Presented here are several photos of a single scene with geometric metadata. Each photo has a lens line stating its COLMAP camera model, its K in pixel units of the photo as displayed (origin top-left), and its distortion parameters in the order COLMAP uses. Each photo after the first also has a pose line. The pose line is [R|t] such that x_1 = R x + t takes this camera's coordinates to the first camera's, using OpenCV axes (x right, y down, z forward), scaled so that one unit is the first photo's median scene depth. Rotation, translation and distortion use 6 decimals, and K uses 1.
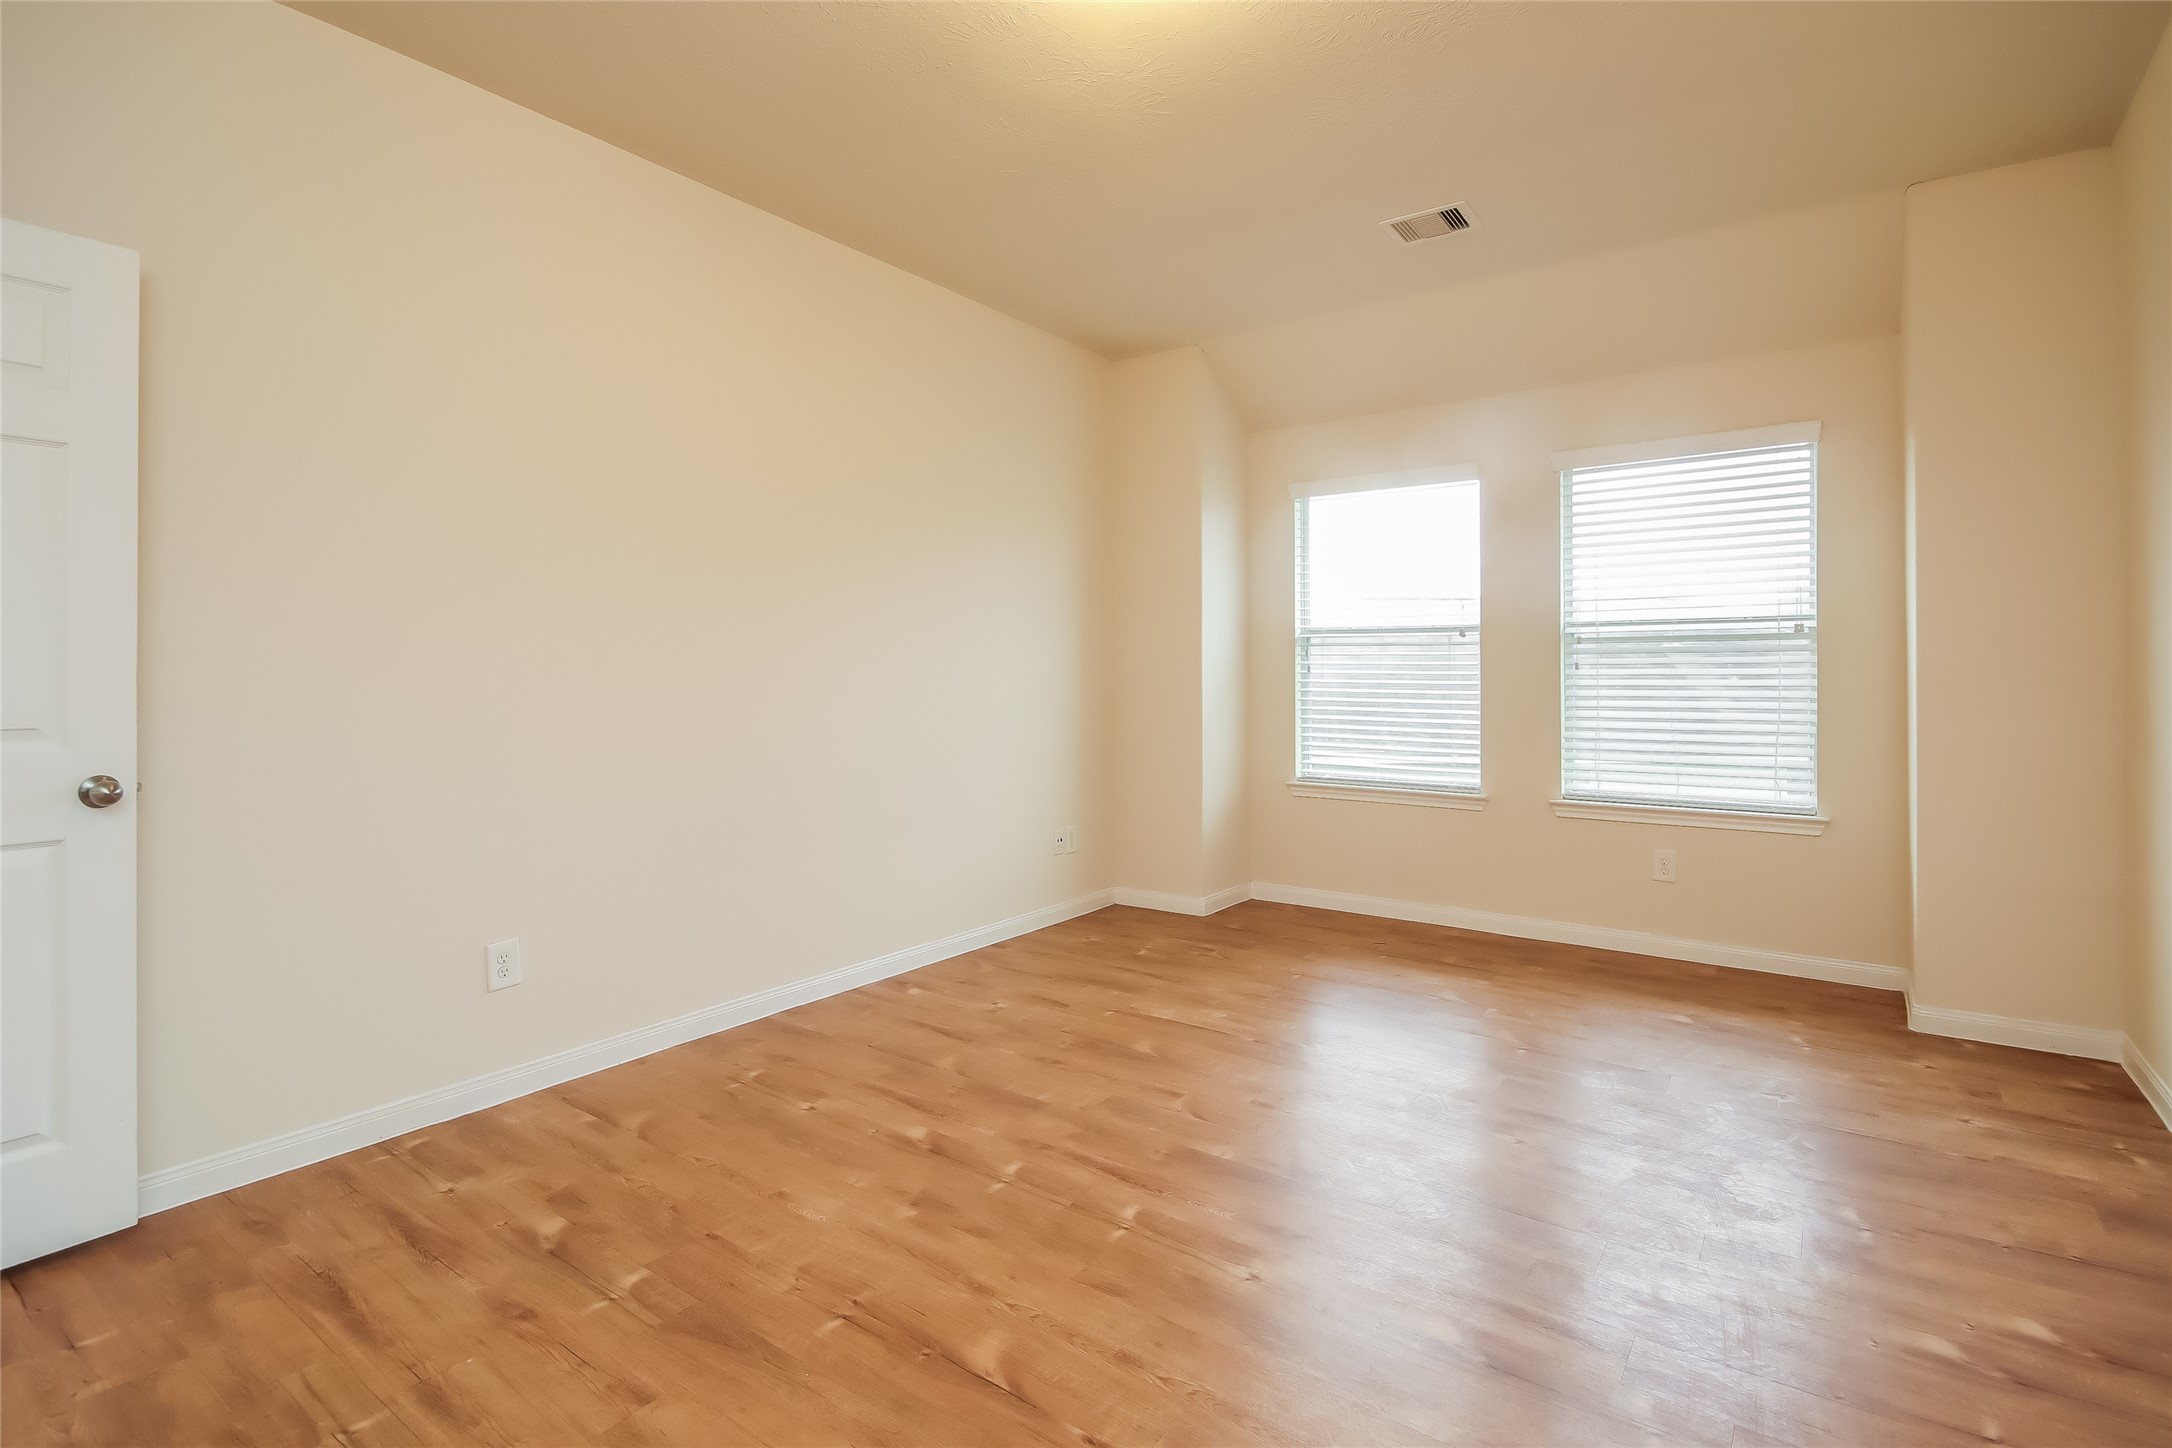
lens RADIAL K [[1025.0, 0, 1090.8], [0, 1025.0, 669.0], [0, 0, 1]] dist [0.023149, -0.011510]
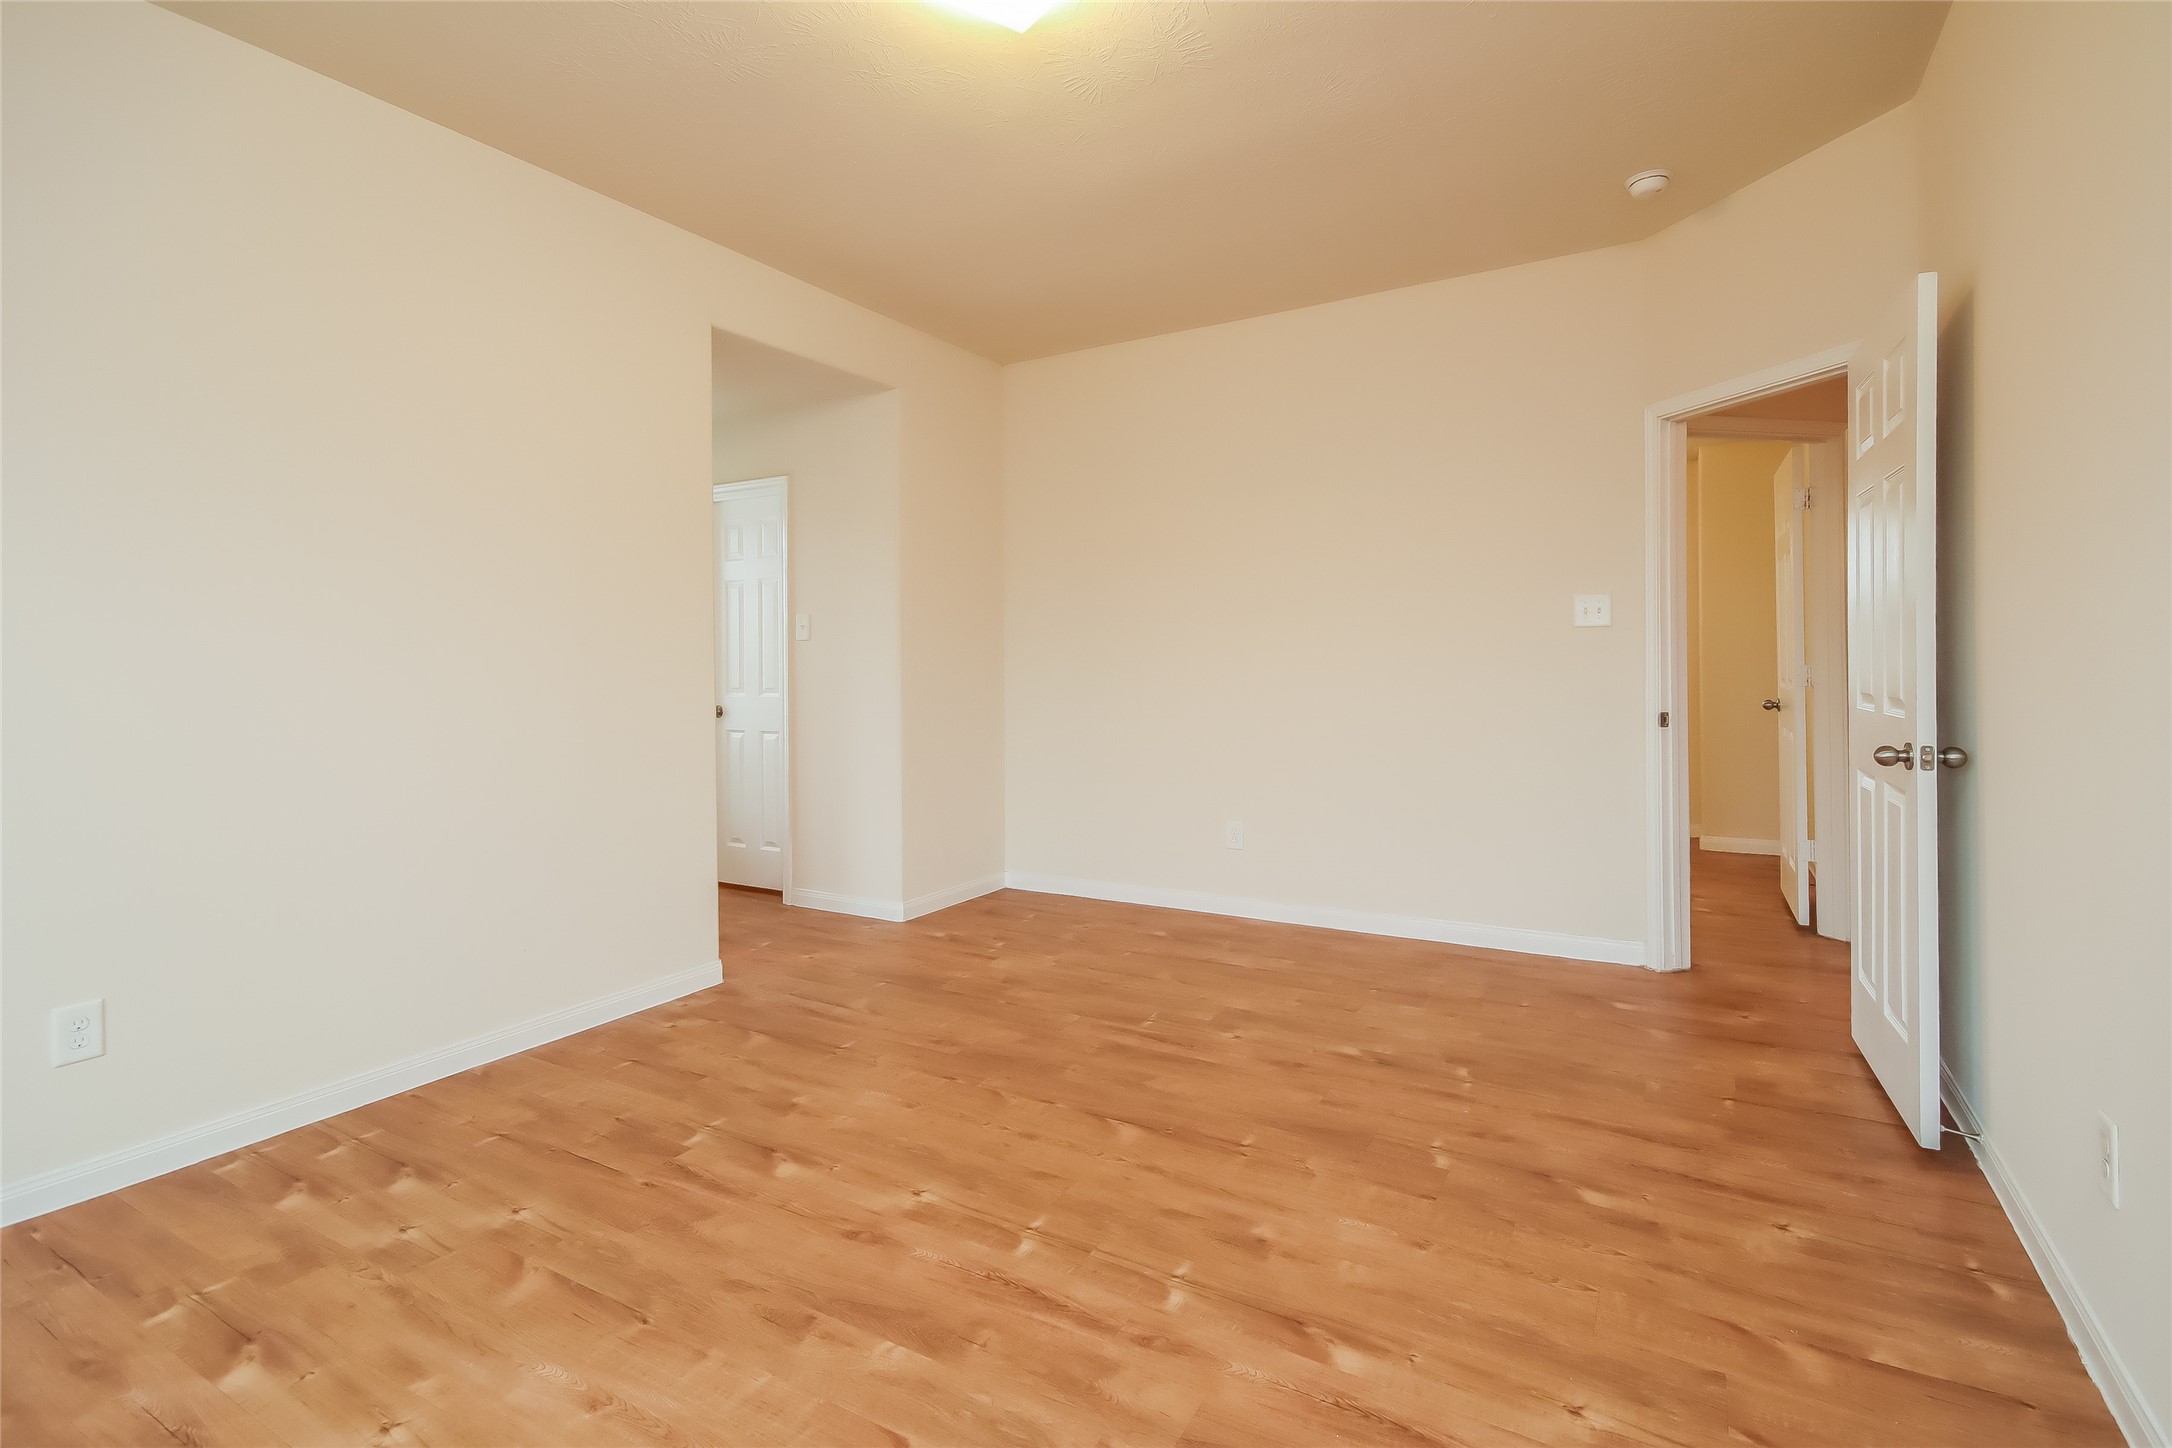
lens RADIAL K [[1025.0, 0, 1090.8], [0, 1025.0, 669.0], [0, 0, 1]] dist [0.023149, -0.011510]
pose [[-0.995954, 0.011359, -0.089147, 0.055978], [0.011155, 0.999934, 0.002786, 0.010220], [0.089173, 0.001780, -0.996015, 1.935179]]
